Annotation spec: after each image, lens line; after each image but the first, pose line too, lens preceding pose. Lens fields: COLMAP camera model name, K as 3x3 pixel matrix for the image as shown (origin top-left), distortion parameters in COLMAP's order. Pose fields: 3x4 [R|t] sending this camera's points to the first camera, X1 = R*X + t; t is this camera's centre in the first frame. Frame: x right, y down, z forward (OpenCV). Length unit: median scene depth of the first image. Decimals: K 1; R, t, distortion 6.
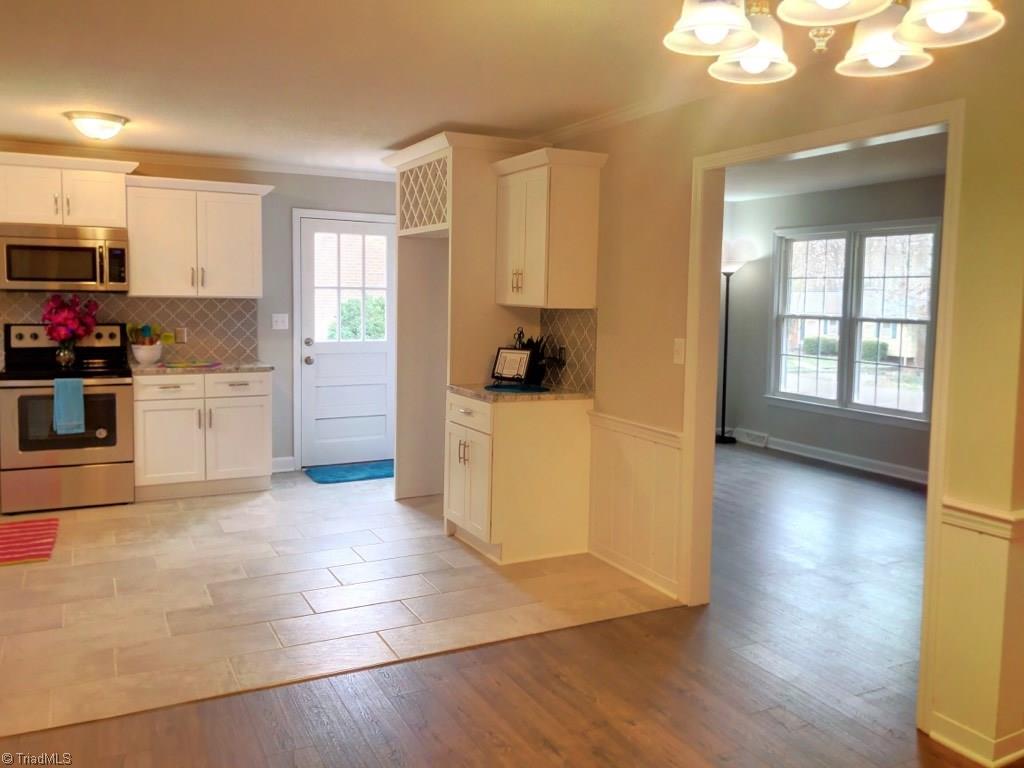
lens RADIAL K [[846.9, 0, 513.3], [0, 846.9, 363.1], [0, 0, 1]] dist [0.015318, -0.007375]
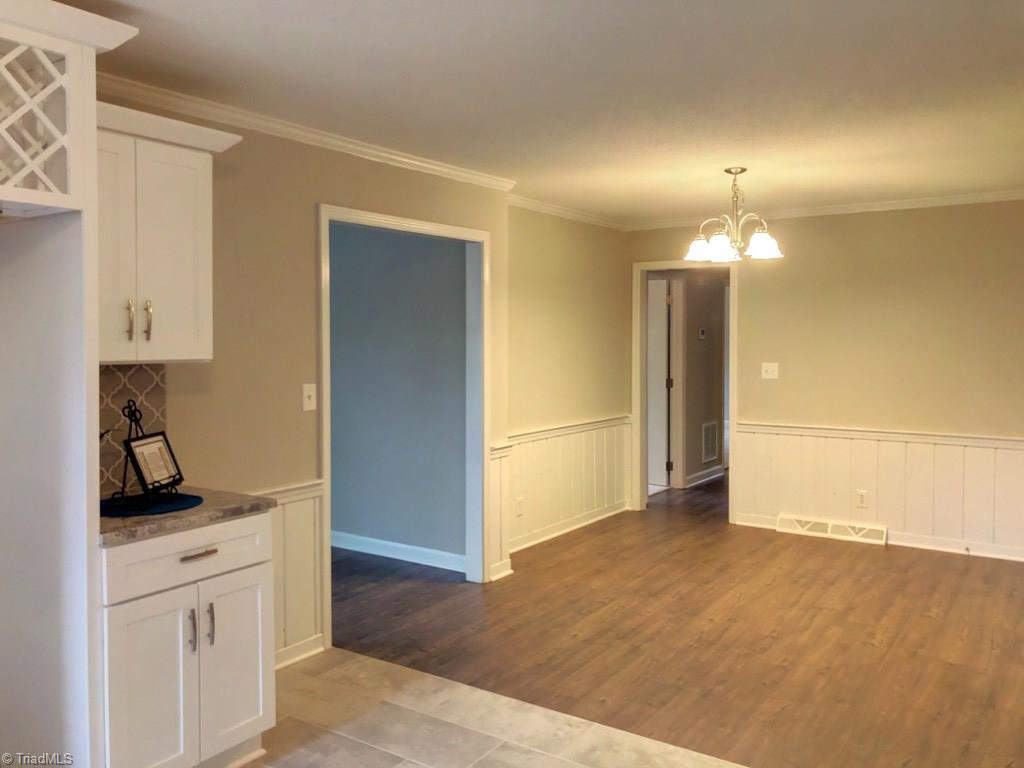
lens RADIAL K [[846.9, 0, 513.3], [0, 846.9, 363.1], [0, 0, 1]] dist [0.015318, -0.007375]
pose [[-0.489843, -0.041764, 0.870810, -0.561896], [0.064123, 0.994420, 0.083763, -0.088127], [-0.869449, 0.096870, -0.484432, 0.937570]]
